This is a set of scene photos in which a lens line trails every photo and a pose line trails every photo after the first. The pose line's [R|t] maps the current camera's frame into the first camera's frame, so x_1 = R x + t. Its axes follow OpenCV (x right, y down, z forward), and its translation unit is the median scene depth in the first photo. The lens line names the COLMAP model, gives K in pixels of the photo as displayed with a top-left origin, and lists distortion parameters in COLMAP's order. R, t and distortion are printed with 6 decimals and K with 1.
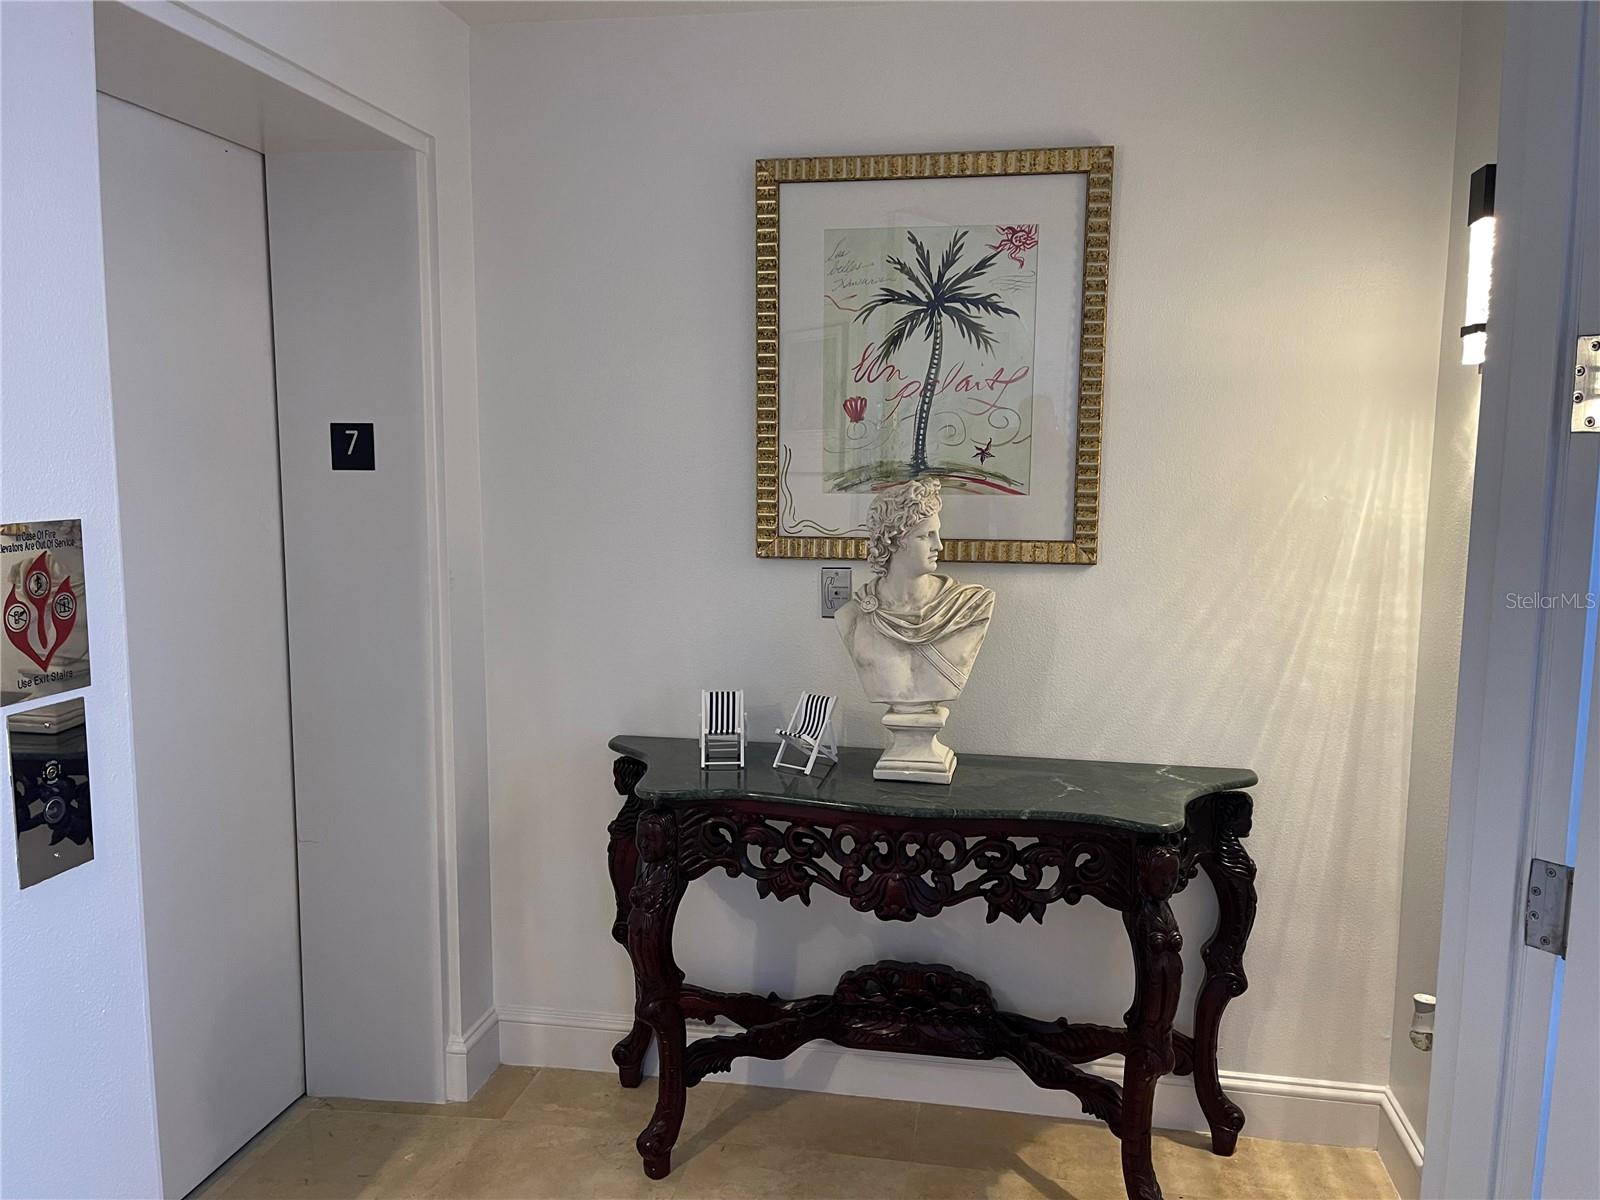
lens RADIAL K [[1196.0, 0, 800.0], [0, 1196.0, 600.0], [0, 0, 1]] dist [0.090693, -0.107906]
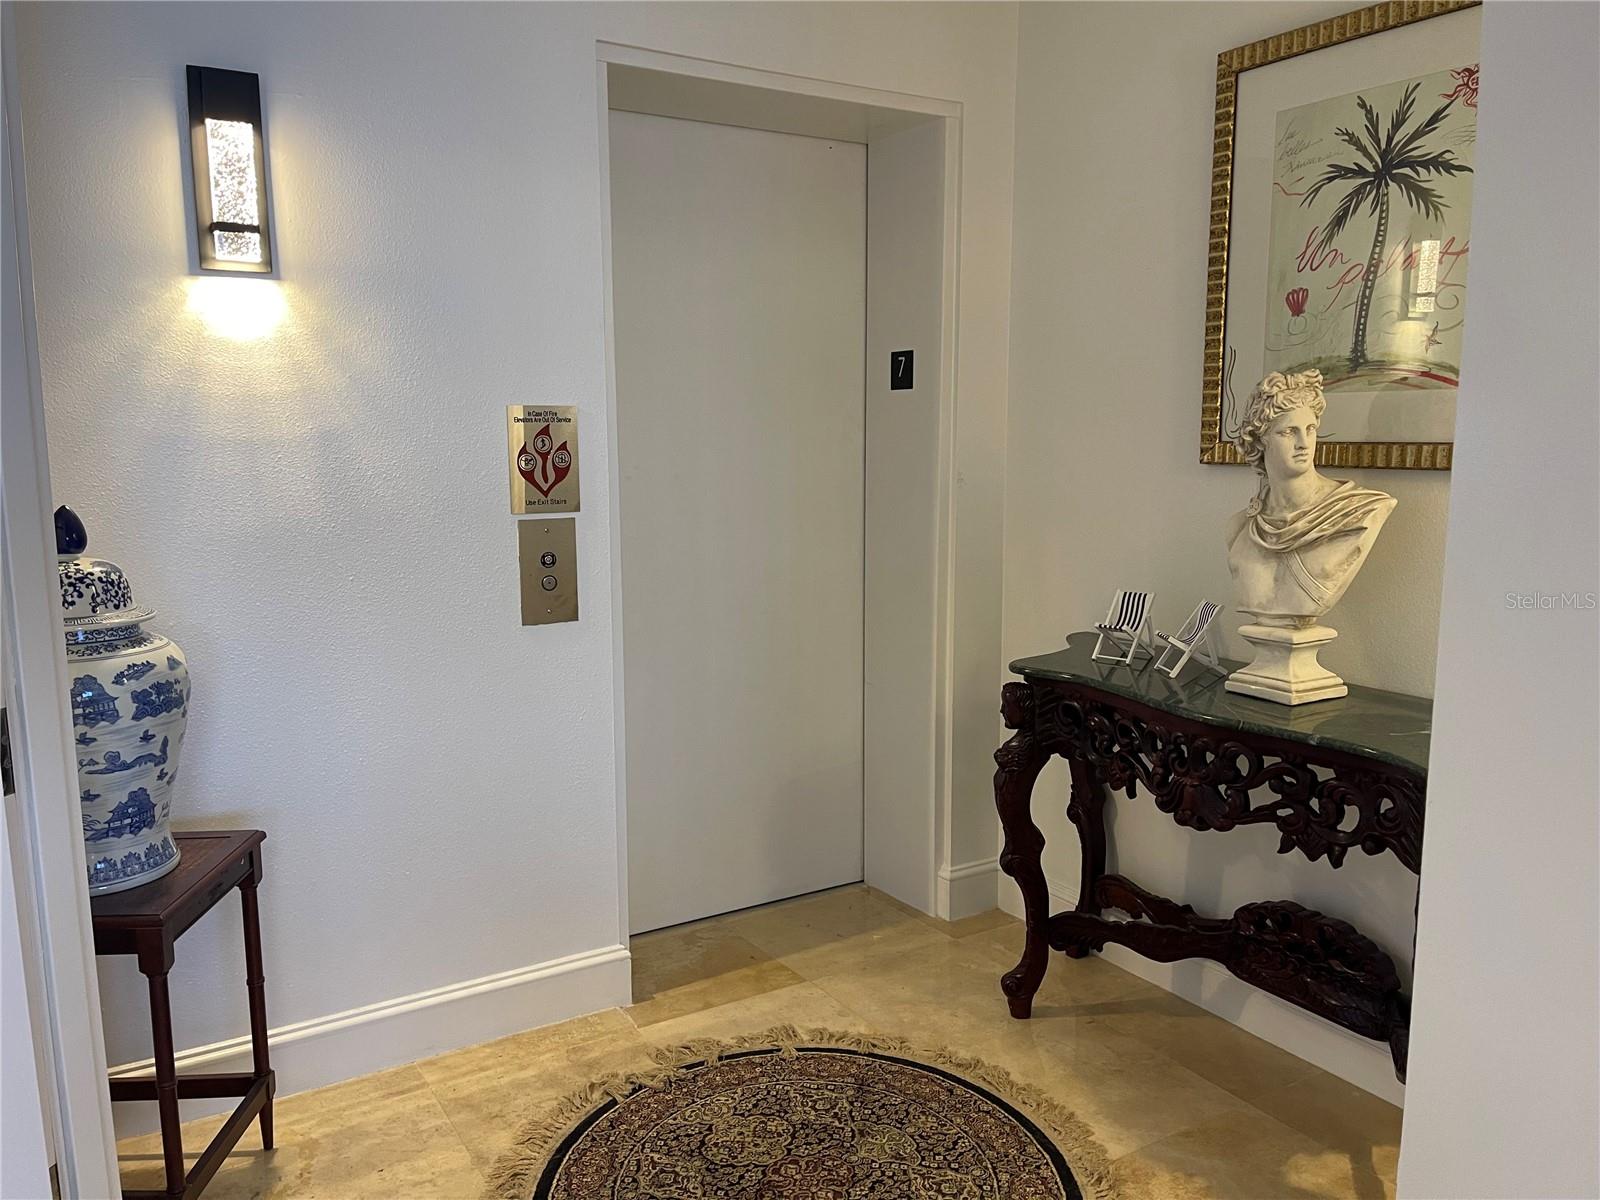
lens RADIAL K [[1211.8, 0, 800.0], [0, 1211.8, 600.0], [0, 0, 1]] dist [0.061235, -0.091149]
pose [[0.667496, 0.095110, -0.738514, 0.519117], [-0.078526, 0.995270, 0.057202, 0.046625], [0.740461, 0.019811, 0.671807, 0.090959]]
